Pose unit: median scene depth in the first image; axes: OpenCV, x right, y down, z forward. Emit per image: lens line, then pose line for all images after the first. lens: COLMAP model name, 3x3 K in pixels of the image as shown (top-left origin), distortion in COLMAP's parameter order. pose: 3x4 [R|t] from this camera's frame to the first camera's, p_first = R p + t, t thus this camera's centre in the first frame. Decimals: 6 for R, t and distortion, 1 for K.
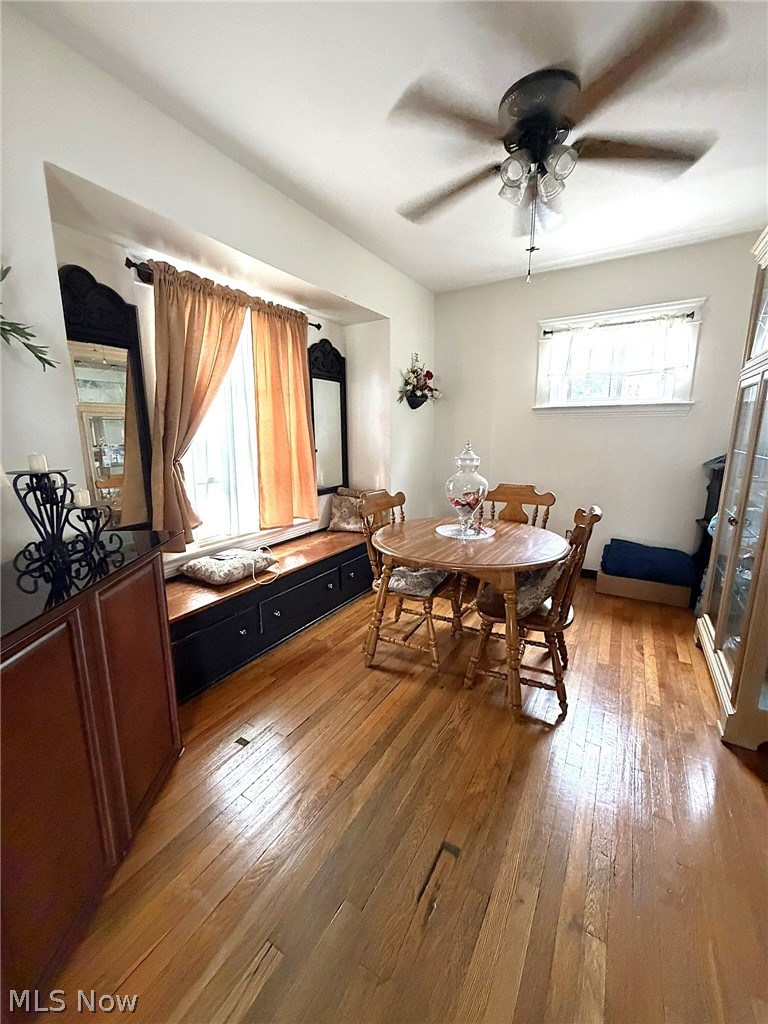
lens RADIAL K [[413.8, 0, 384.3], [0, 413.8, 510.0], [0, 0, 1]] dist [-0.000632, 0.001386]
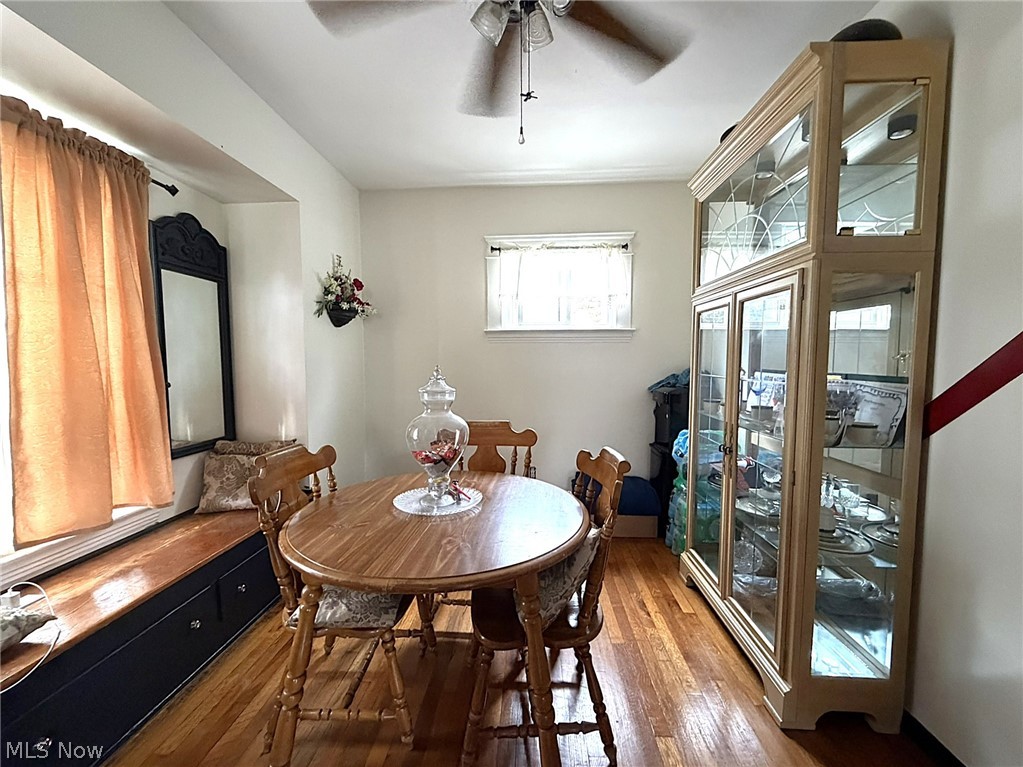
lens RADIAL K [[413.4, 0, 508.6], [0, 413.4, 387.6], [0, 0, 1]] dist [-0.000632, 0.001386]
pose [[0.885409, -0.027555, 0.463996, -0.007005], [0.085694, 0.990807, -0.104684, -0.038435], [-0.456845, 0.132450, 0.879630, 0.271901]]
